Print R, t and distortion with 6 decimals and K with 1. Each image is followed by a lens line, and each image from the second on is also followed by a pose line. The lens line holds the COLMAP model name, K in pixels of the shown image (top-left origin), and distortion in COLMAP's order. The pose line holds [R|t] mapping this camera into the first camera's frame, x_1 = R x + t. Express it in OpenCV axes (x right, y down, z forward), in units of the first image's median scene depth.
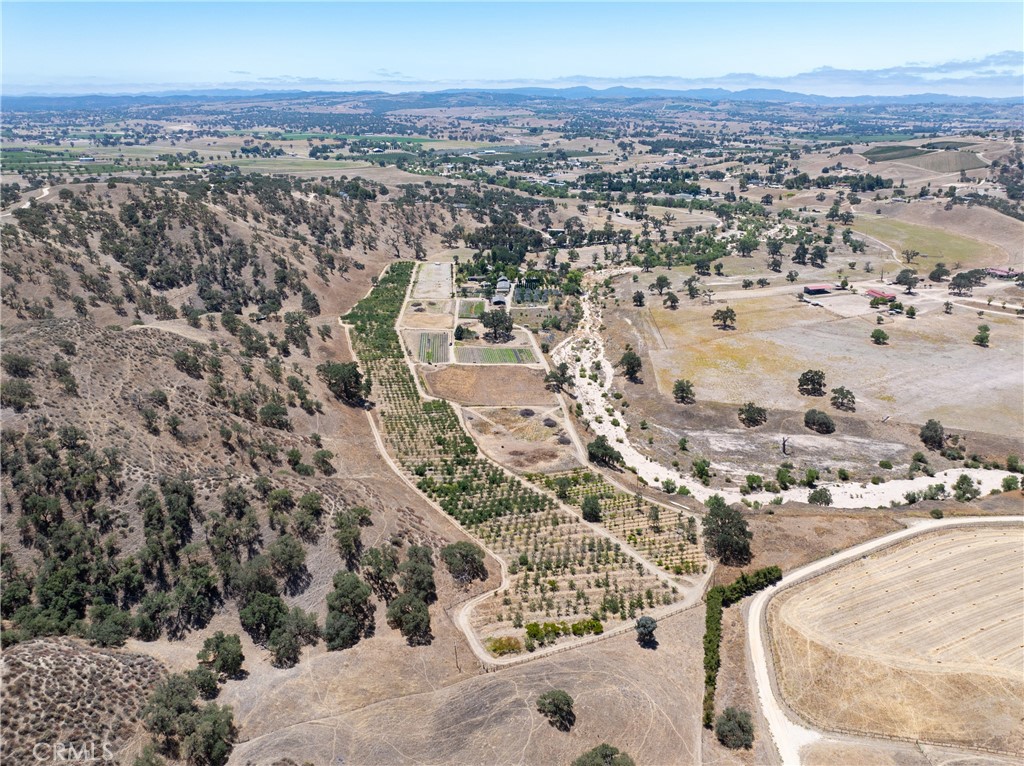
lens RADIAL K [[720.9, 0, 512.8], [0, 720.9, 383.3], [0, 0, 1]] dist [-0.048493, 0.024131]
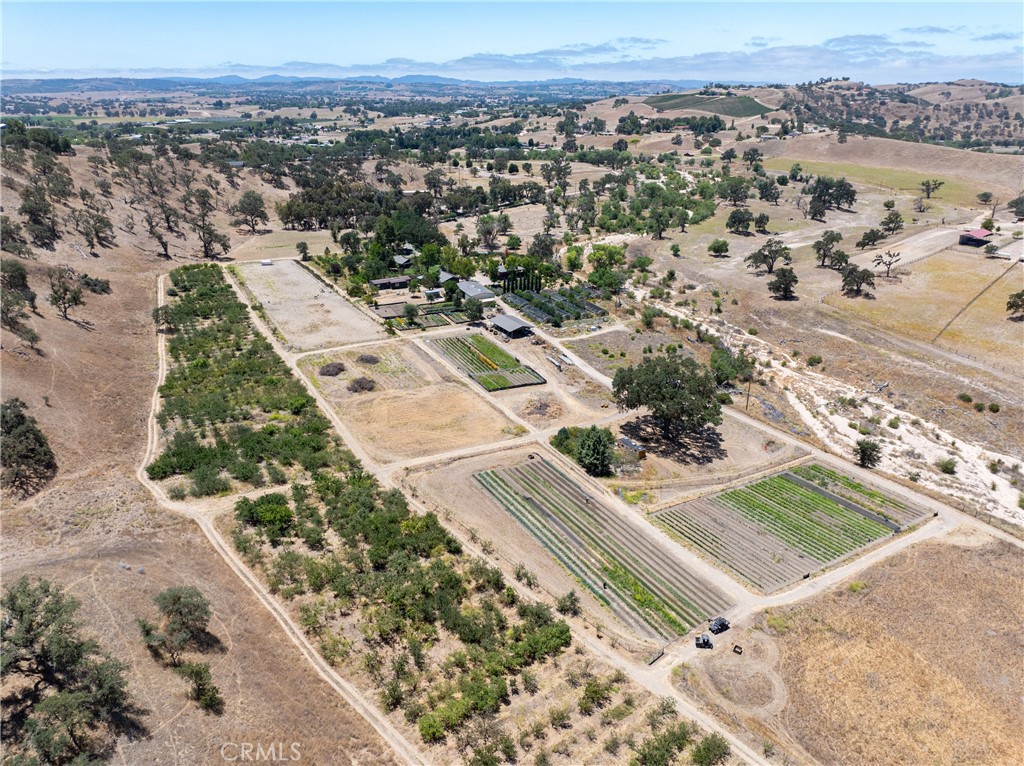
lens RADIAL K [[720.9, 0, 512.5], [0, 720.9, 382.4], [0, 0, 1]] dist [-0.048493, 0.024131]
pose [[0.903860, -0.164882, 0.394779, -0.147324], [0.160820, 0.986020, 0.043614, -0.078407], [-0.396451, 0.024067, 0.917741, 0.476575]]
